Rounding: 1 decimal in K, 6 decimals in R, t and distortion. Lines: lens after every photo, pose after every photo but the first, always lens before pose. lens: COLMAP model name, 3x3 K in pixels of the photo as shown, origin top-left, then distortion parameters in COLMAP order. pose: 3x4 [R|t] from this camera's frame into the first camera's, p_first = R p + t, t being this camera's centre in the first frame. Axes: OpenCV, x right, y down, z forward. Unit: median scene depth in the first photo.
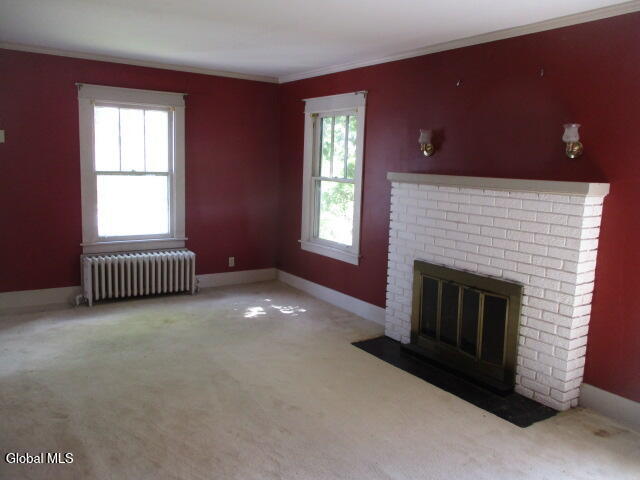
lens RADIAL K [[535.3, 0, 317.7], [0, 535.3, 239.1], [0, 0, 1]] dist [-0.024624, -0.002265]
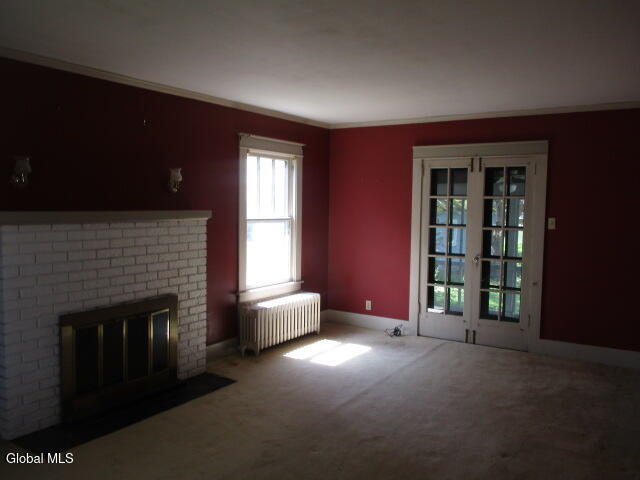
lens RADIAL K [[535.3, 0, 319.5], [0, 535.3, 240.1], [0, 0, 1]] dist [-0.024624, -0.002265]
pose [[-0.395772, -0.097920, 0.913114, -0.795224], [0.108289, 0.982386, 0.152284, -0.174966], [-0.911942, 0.159150, -0.378197, 1.036222]]
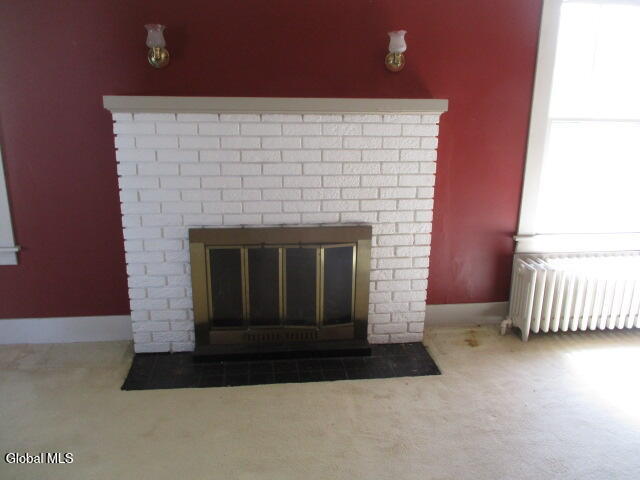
lens RADIAL K [[535.3, 0, 323.2], [0, 535.3, 240.4], [0, 0, 1]] dist [-0.024624, -0.002265]
pose [[0.446860, -0.262236, 0.855306, -0.353976], [0.129231, 0.964966, 0.228340, -0.086645], [-0.885221, 0.008496, 0.465094, 0.604165]]
